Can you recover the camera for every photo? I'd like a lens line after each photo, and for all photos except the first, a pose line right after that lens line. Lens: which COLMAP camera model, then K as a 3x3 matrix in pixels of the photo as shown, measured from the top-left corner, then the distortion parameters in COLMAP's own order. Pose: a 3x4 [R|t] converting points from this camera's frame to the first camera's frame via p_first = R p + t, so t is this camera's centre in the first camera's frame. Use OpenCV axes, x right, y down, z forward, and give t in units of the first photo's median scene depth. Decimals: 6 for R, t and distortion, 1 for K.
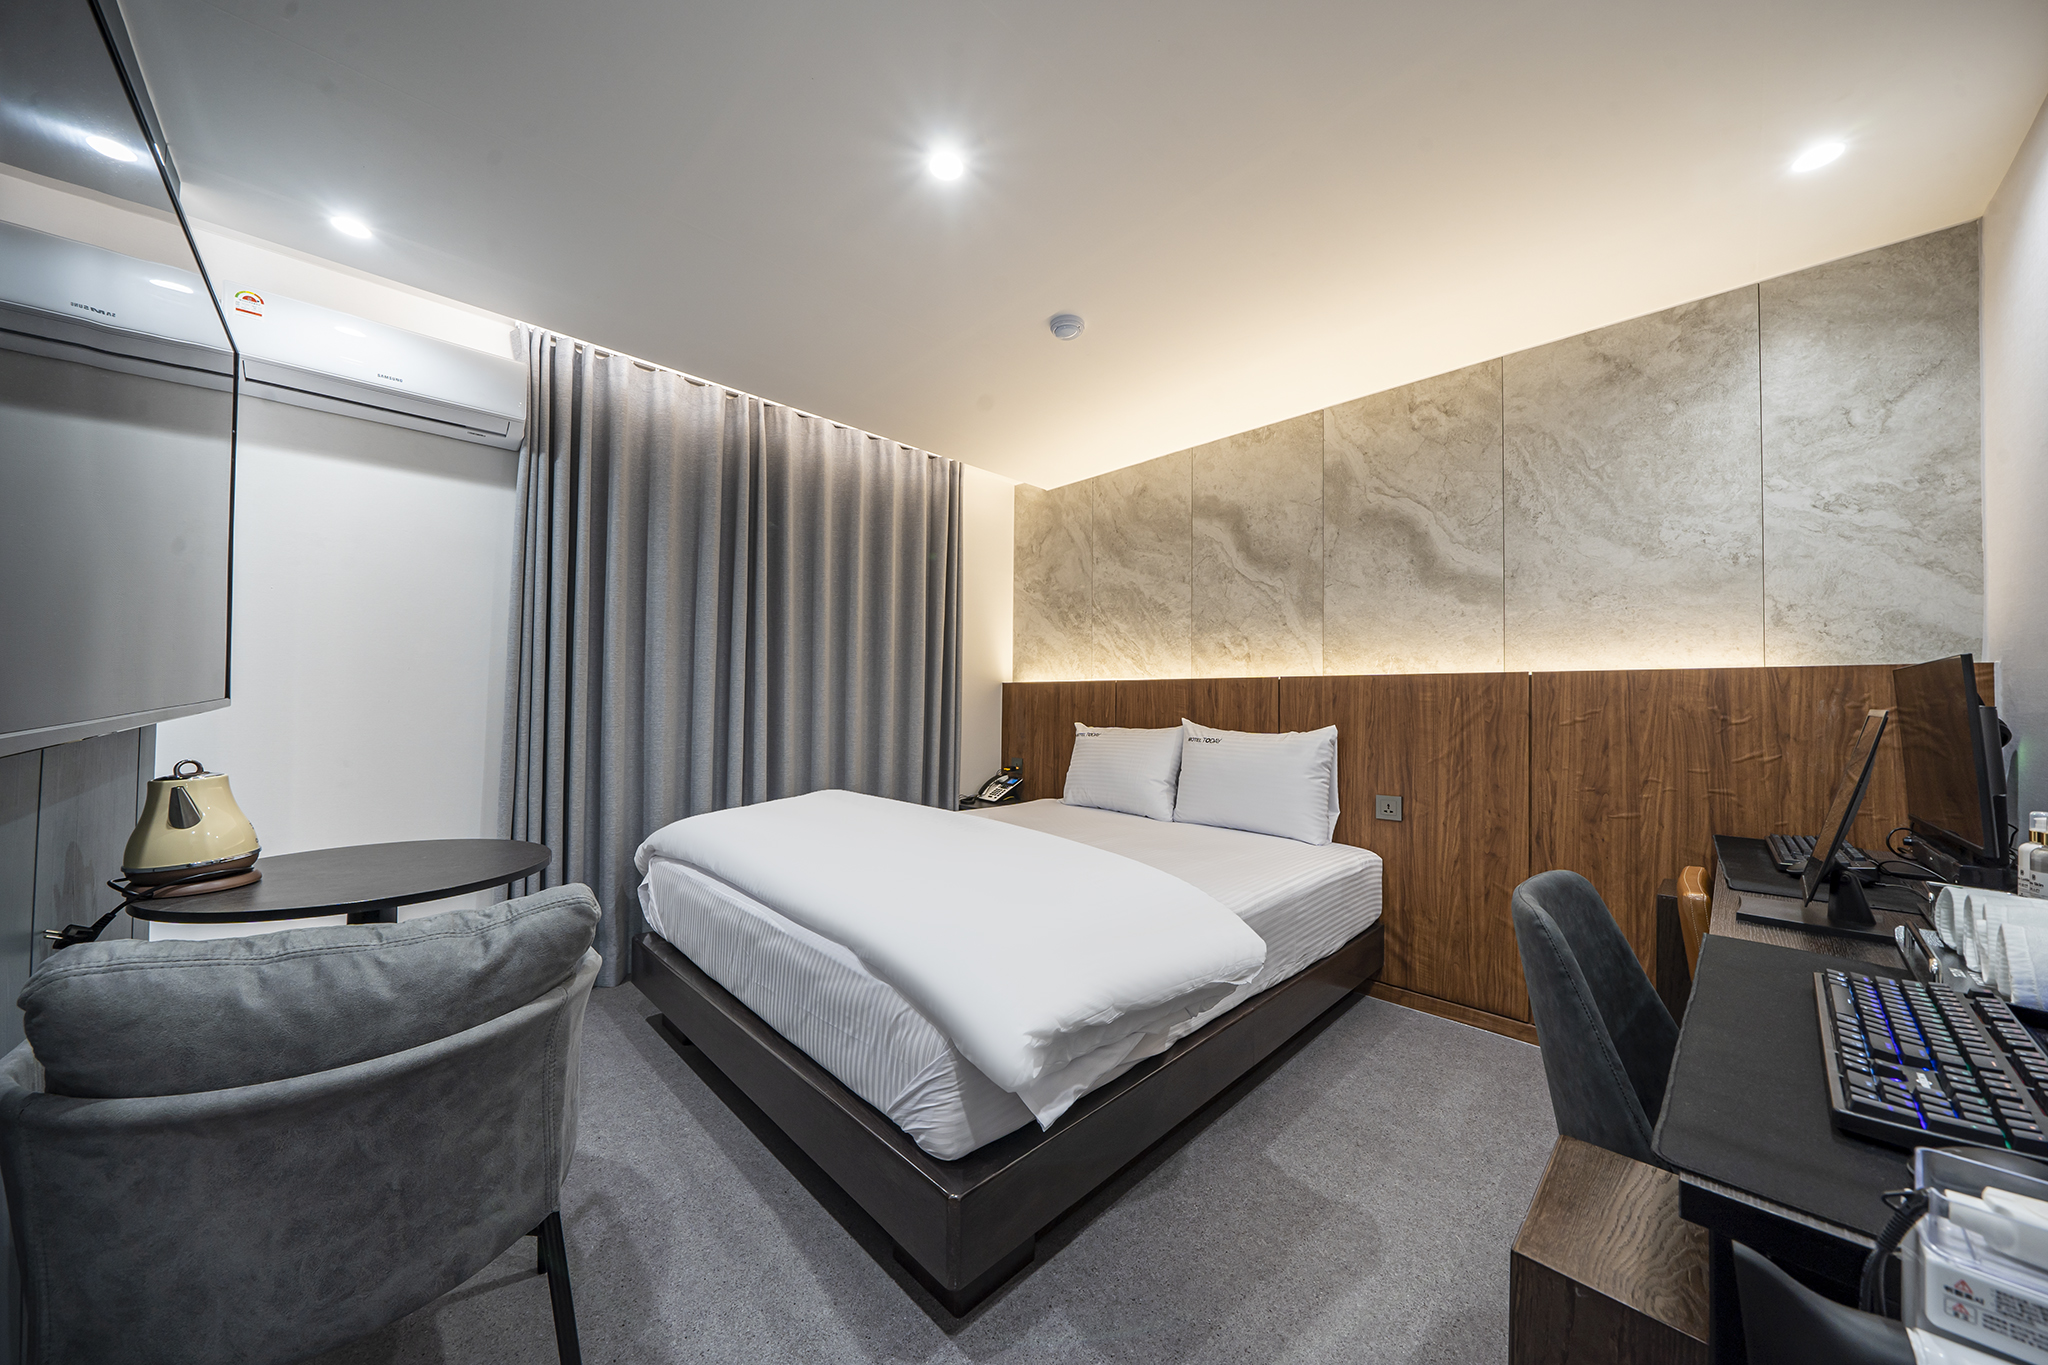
lens RADIAL K [[695.4, 0, 1021.0], [0, 695.4, 694.3], [0, 0, 1]] dist [-0.007818, -0.000053]
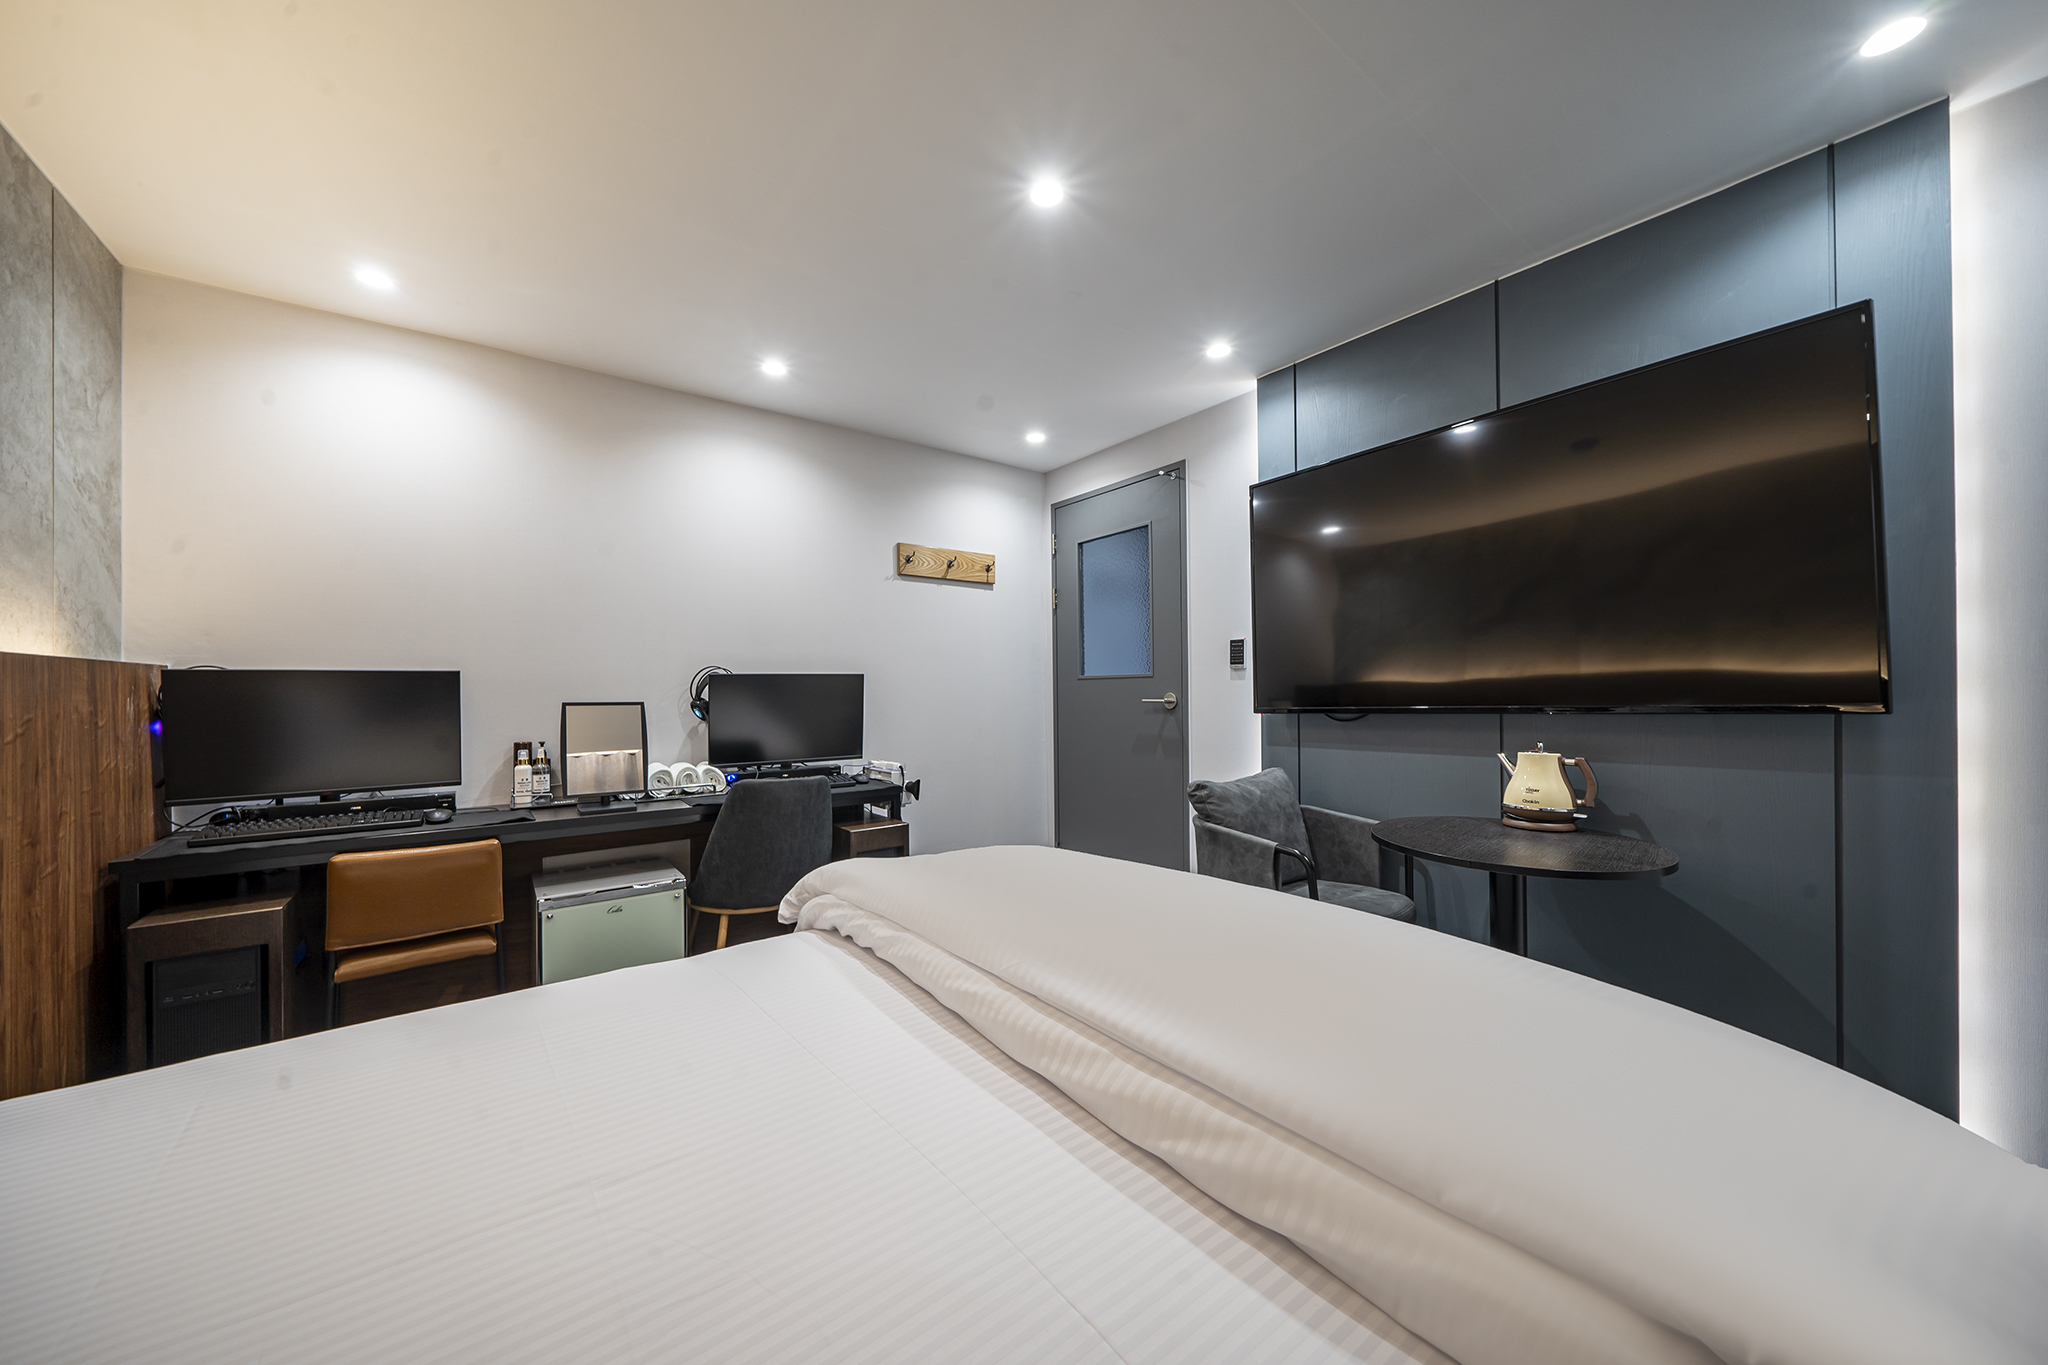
lens RADIAL K [[694.1, 0, 1024.0], [0, 694.1, 682.5], [0, 0, 1]] dist [0.000243, -0.000048]
pose [[-0.992072, -0.007804, 0.125428, -0.115739], [-0.011975, 0.999399, -0.032530, 0.001156], [-0.125099, -0.033774, -0.991569, 1.118547]]
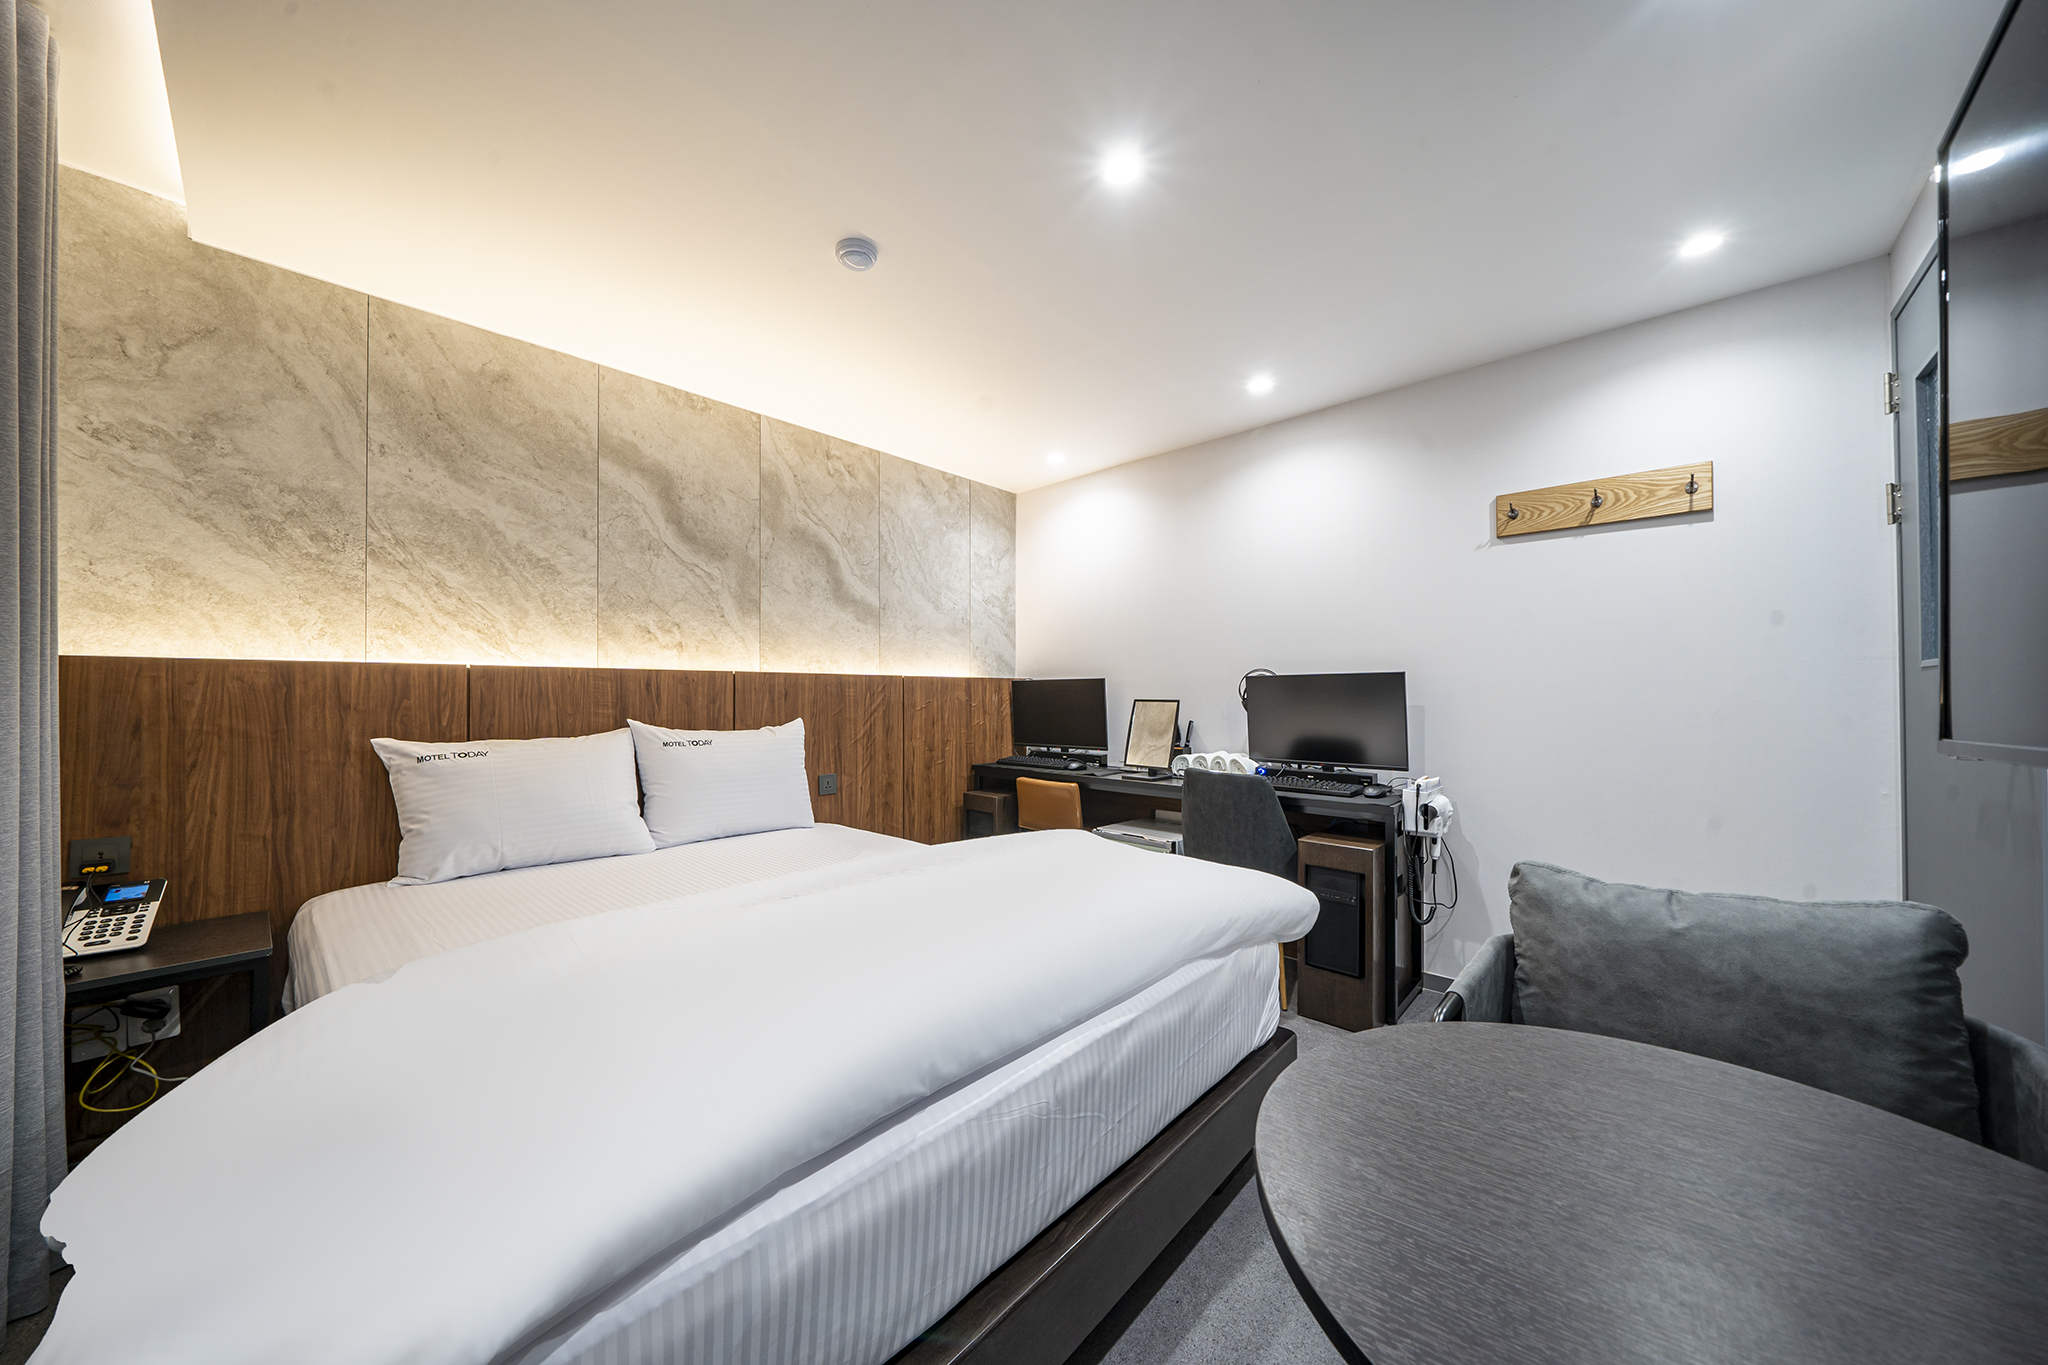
lens RADIAL K [[694.1, 0, 1024.0], [0, 694.1, 682.5], [0, 0, 1]] dist [0.000243, -0.000048]
pose [[-0.054337, -0.001037, 0.998522, -0.607805], [-0.022613, 0.999744, -0.000192, -0.018277], [-0.998267, -0.022590, -0.054347, 0.637412]]
